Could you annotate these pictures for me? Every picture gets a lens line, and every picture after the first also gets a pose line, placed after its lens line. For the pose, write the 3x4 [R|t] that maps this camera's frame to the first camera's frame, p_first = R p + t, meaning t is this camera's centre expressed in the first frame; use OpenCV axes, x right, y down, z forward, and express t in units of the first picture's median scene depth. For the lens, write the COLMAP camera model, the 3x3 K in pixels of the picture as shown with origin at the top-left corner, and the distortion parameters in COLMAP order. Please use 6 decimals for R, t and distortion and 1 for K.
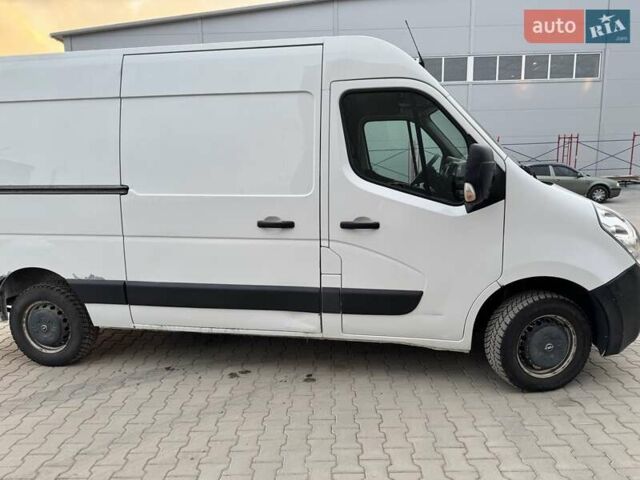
lens RADIAL K [[469.5, 0, 324.2], [0, 469.5, 241.4], [0, 0, 1]] dist [0.047226, -0.102148]
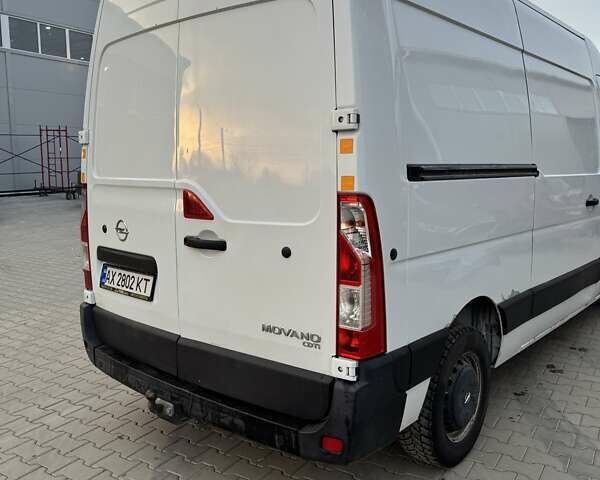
lens RADIAL K [[584.3, 0, 300.0], [0, 584.3, 240.0], [0, 0, 1]] dist [0.019314, -0.028035]
pose [[0.534252, -0.110426, 0.838082, -1.319860], [0.138820, 0.989432, 0.041874, -0.079845], [-0.833849, 0.093972, 0.543935, 0.741995]]
